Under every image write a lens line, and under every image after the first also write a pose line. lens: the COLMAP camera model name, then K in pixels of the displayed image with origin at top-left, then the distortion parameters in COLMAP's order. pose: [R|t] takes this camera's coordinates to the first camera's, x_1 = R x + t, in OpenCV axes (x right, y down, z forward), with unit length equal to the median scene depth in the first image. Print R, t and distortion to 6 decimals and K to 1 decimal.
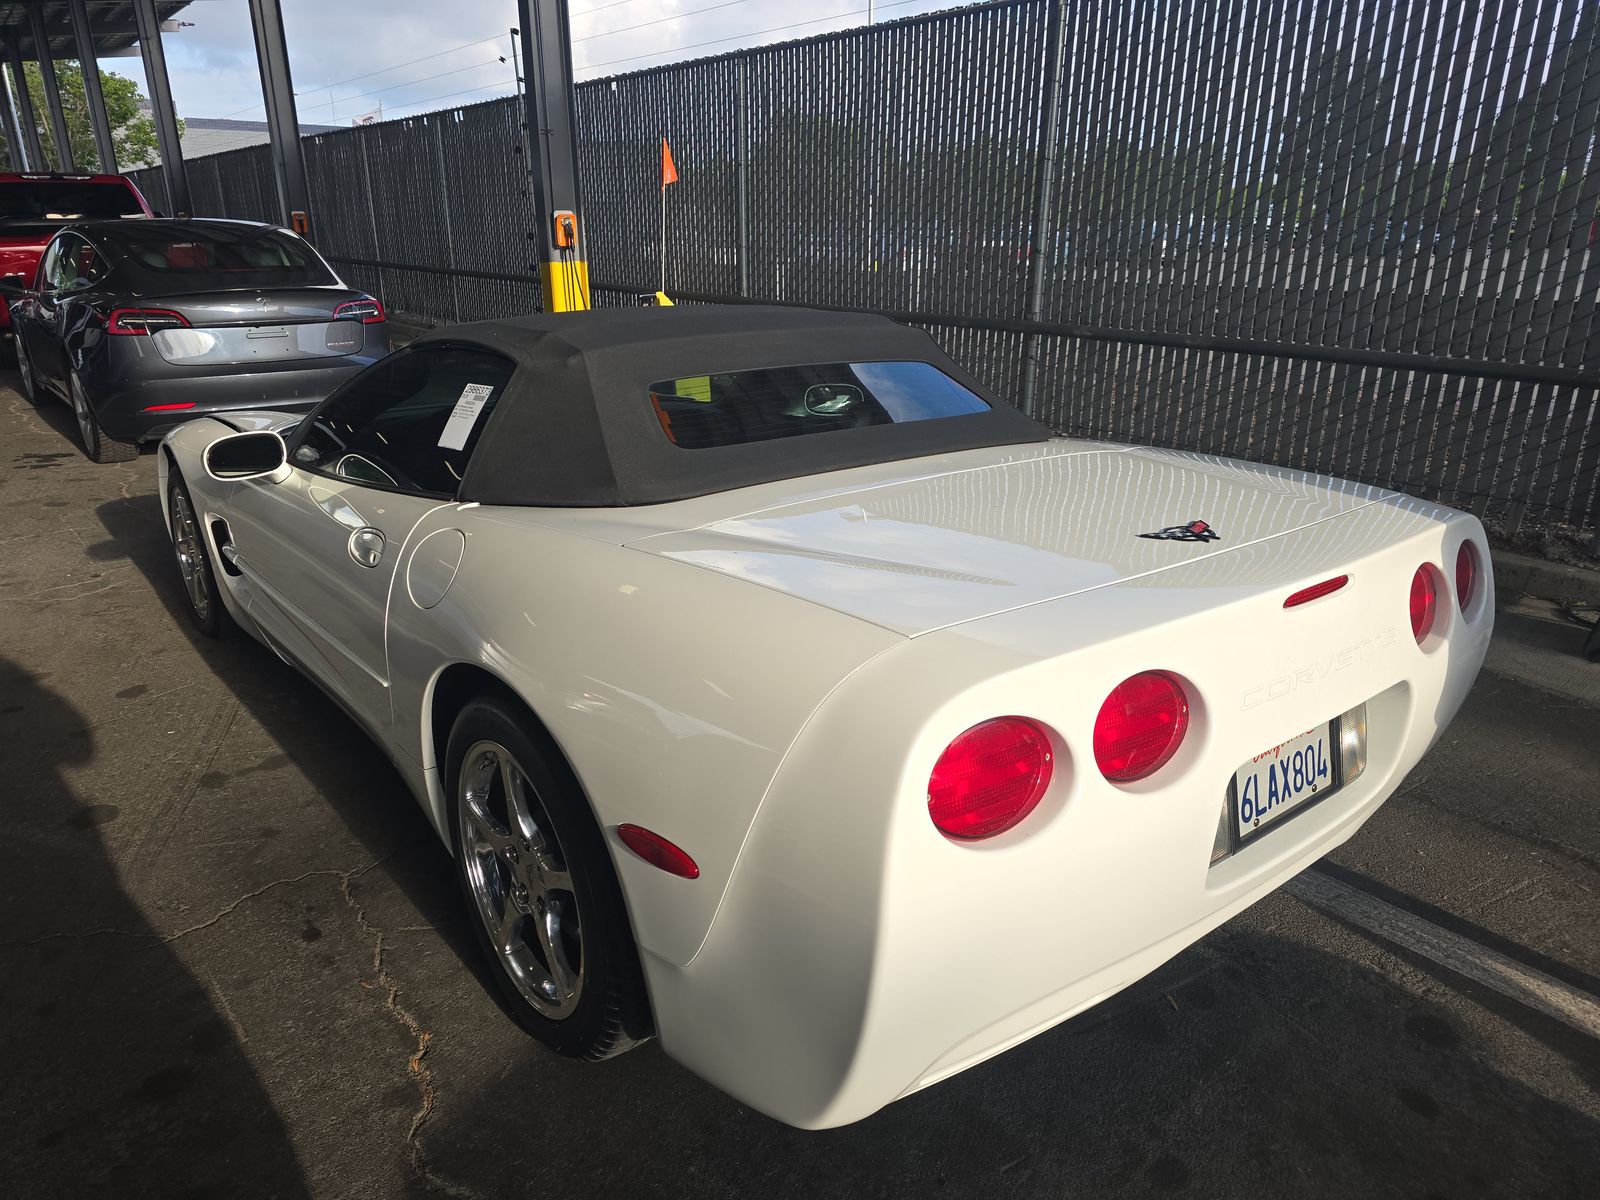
lens RADIAL K [[1080.1, 0, 800.0], [0, 1080.1, 600.0], [0, 0, 1]] dist [0.017412, -0.007937]
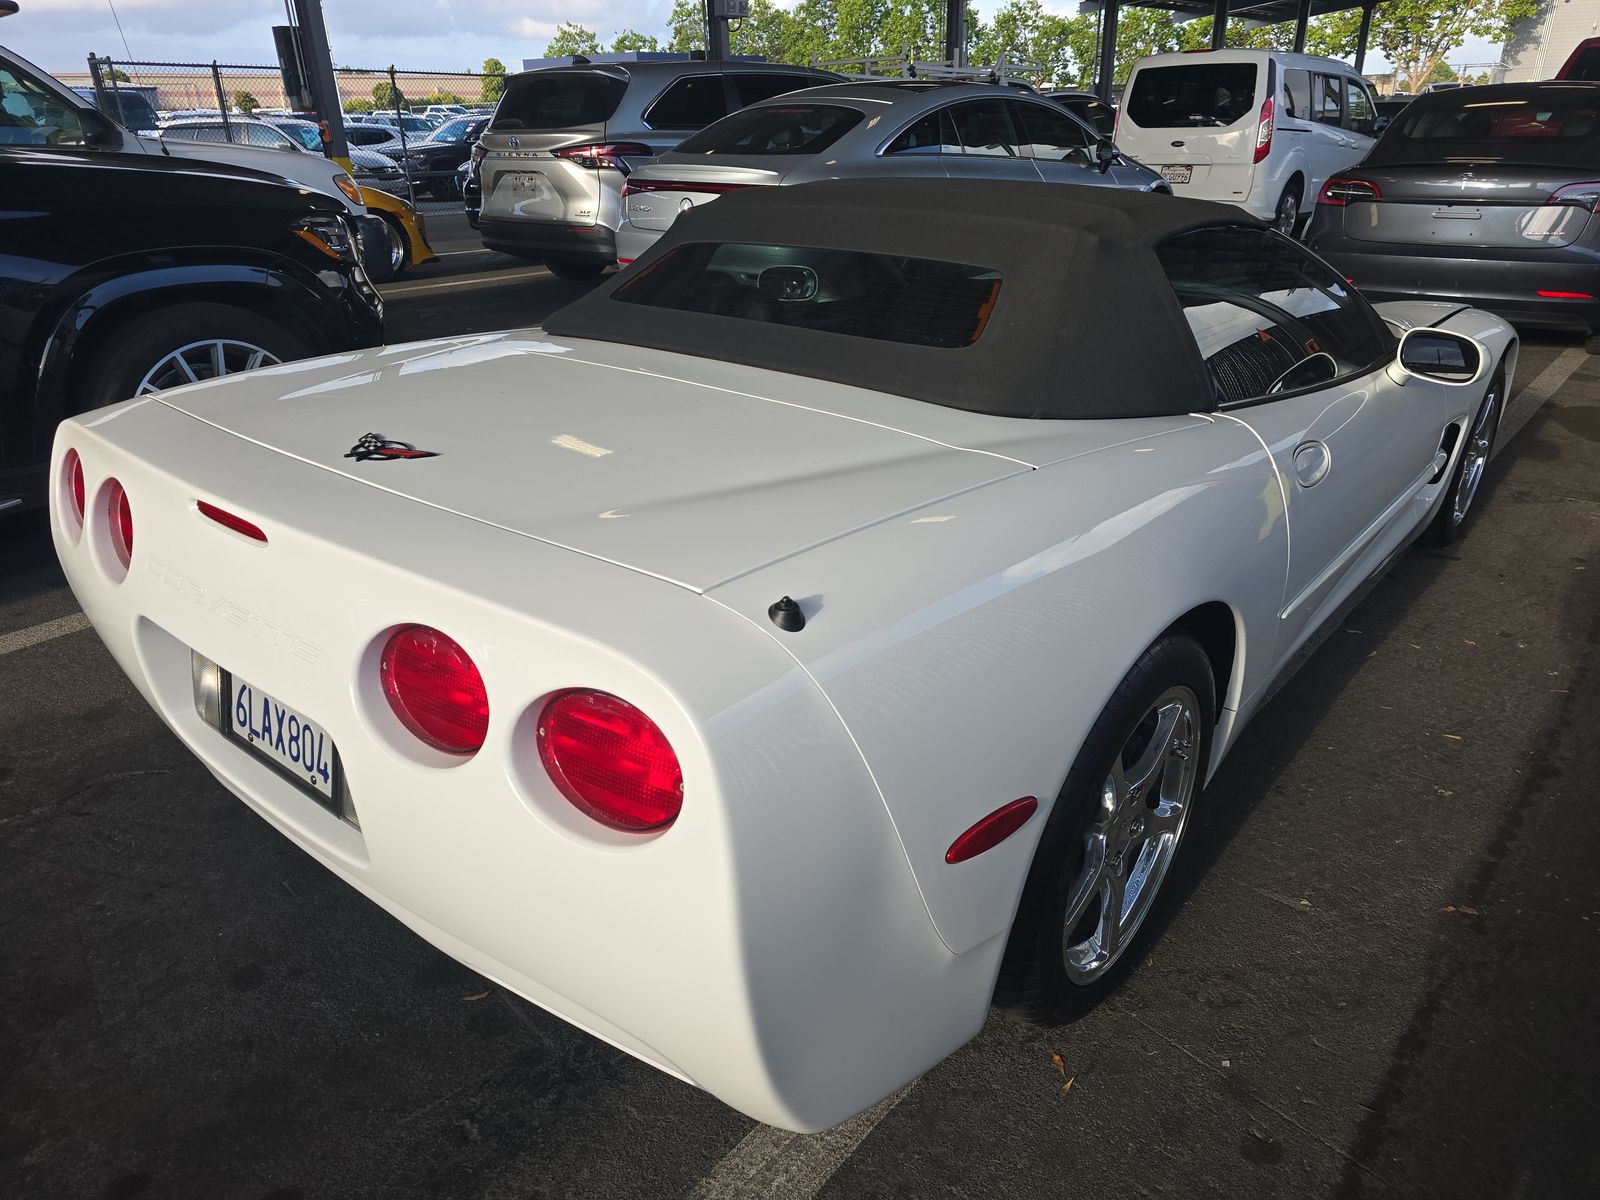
lens RADIAL K [[1056.8, 0, 800.0], [0, 1056.8, 600.0], [0, 0, 1]] dist [0.018320, -0.000918]
pose [[0.210336, 0.396302, -0.893702, 1.220157], [-0.296067, 0.897046, 0.328104, -0.327314], [0.931720, 0.195584, 0.306013, 1.064415]]
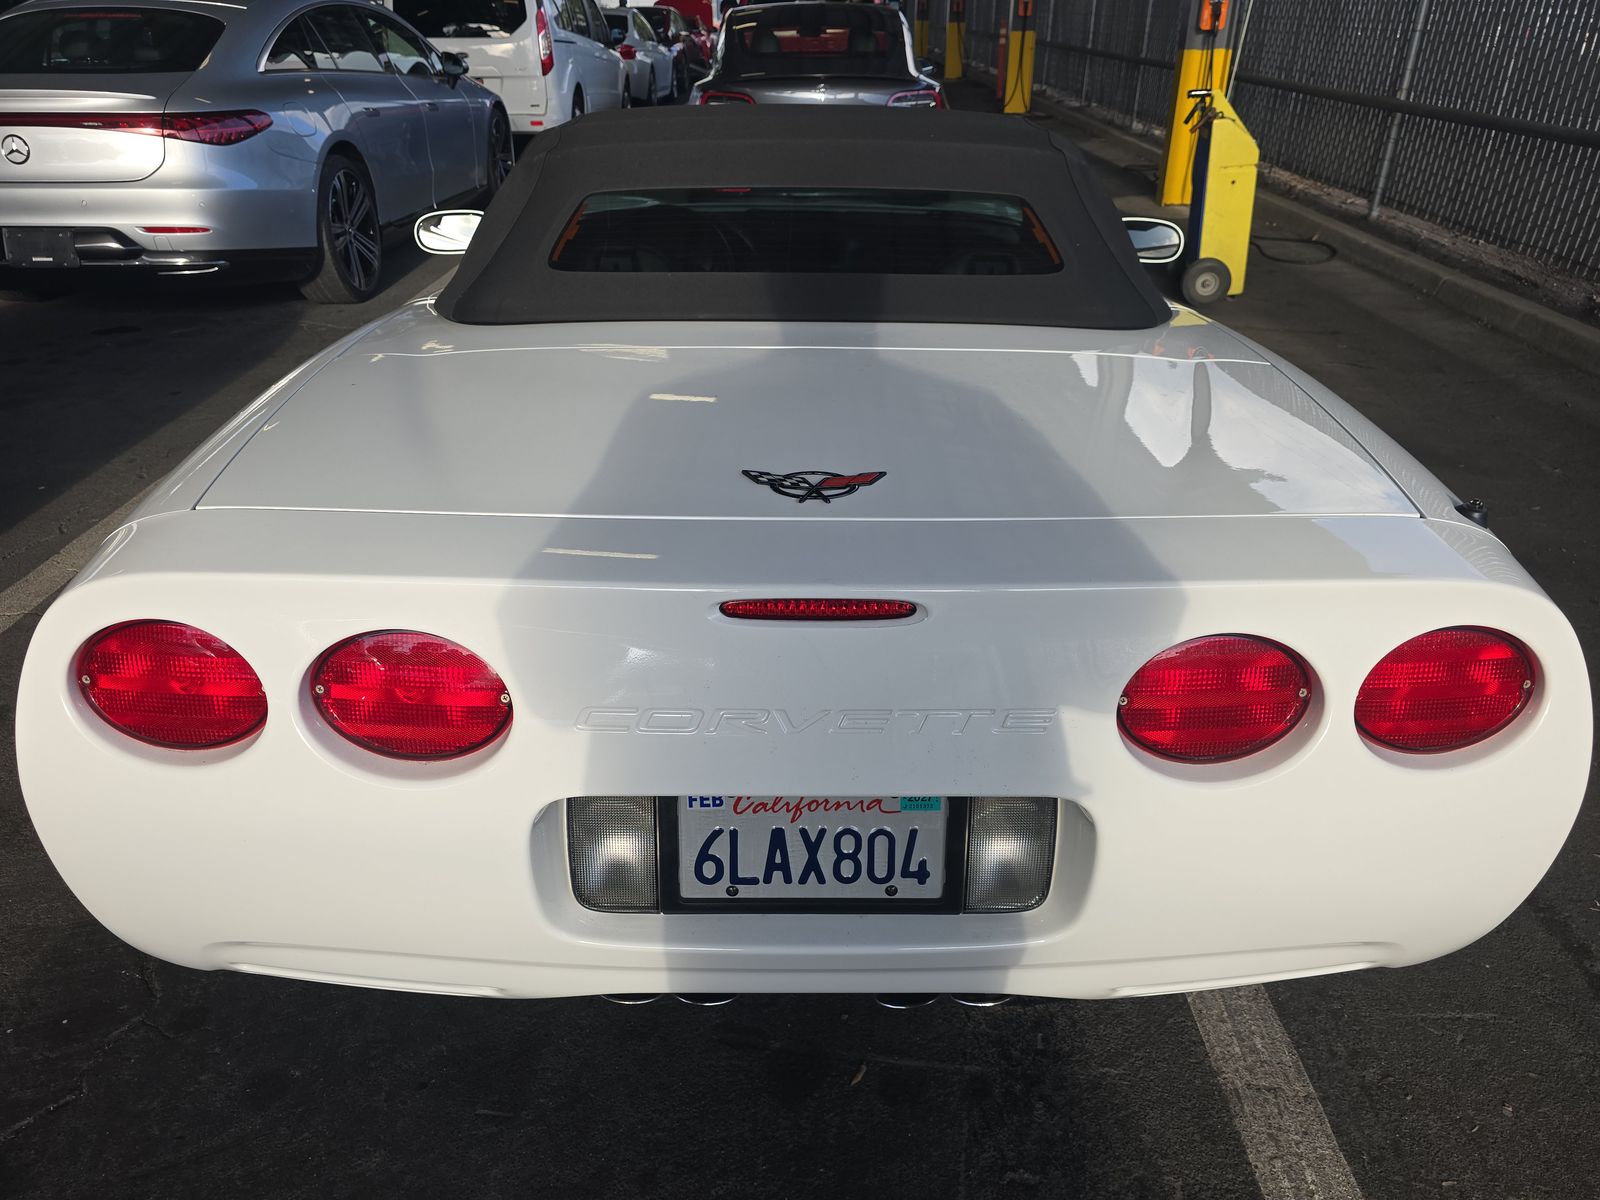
lens RADIAL K [[1080.1, 0, 800.0], [0, 1080.1, 600.0], [0, 0, 1]] dist [0.017412, -0.007937]
pose [[0.783855, 0.289387, -0.549387, 0.746695], [-0.193261, 0.954516, 0.227047, -0.144984], [0.590103, -0.071797, 0.804129, 0.425673]]
